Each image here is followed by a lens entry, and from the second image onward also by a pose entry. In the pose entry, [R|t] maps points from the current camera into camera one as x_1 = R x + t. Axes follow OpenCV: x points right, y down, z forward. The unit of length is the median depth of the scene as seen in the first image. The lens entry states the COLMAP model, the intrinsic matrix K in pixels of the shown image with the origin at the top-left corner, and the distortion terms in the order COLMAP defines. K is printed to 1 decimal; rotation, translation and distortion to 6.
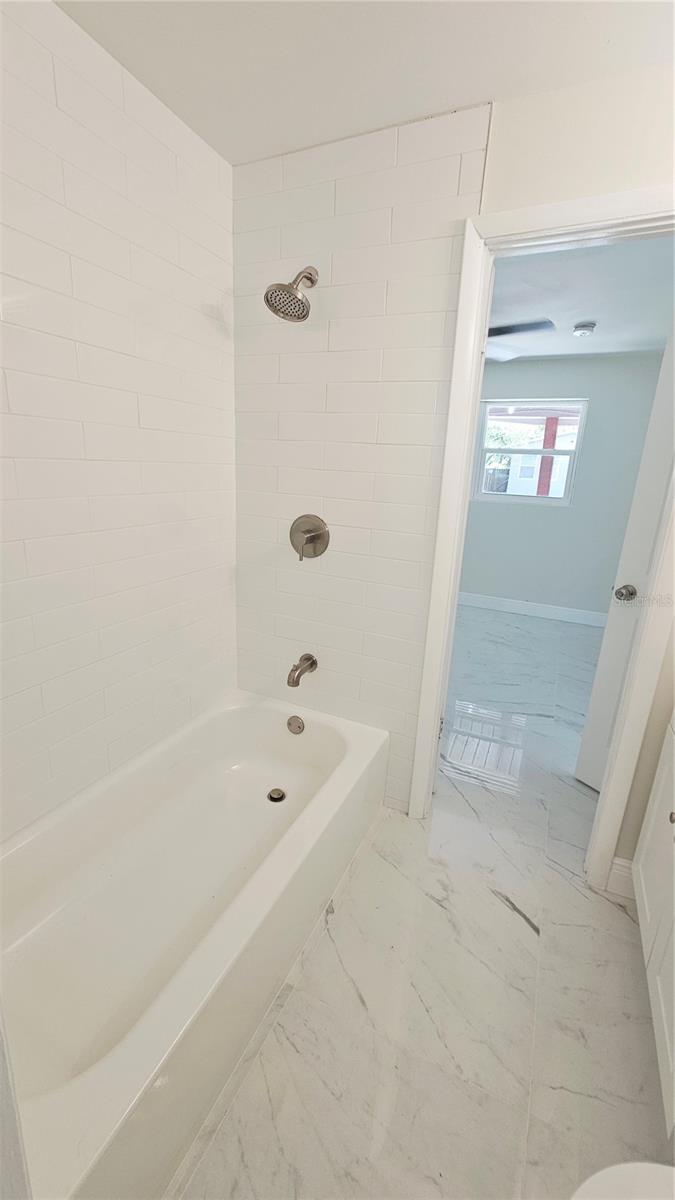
lens RADIAL K [[484.9, 0, 339.7], [0, 484.9, 595.8], [0, 0, 1]] dist [0.002215, -0.000273]
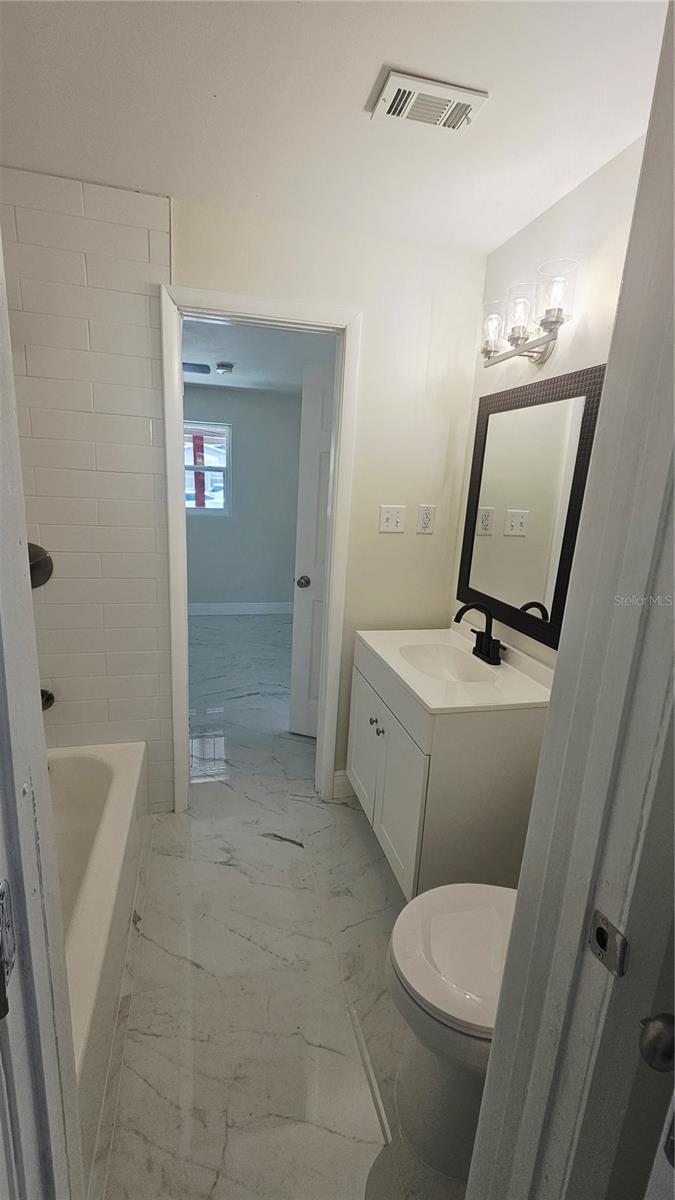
lens RADIAL K [[488.0, 0, 323.1], [0, 488.0, 597.0], [0, 0, 1]] dist [-0.000960, -0.000131]
pose [[0.779302, -0.148648, 0.608763, -0.224102], [0.156997, 0.986790, 0.039977, -0.012855], [-0.606663, 0.064420, 0.792345, -0.108005]]
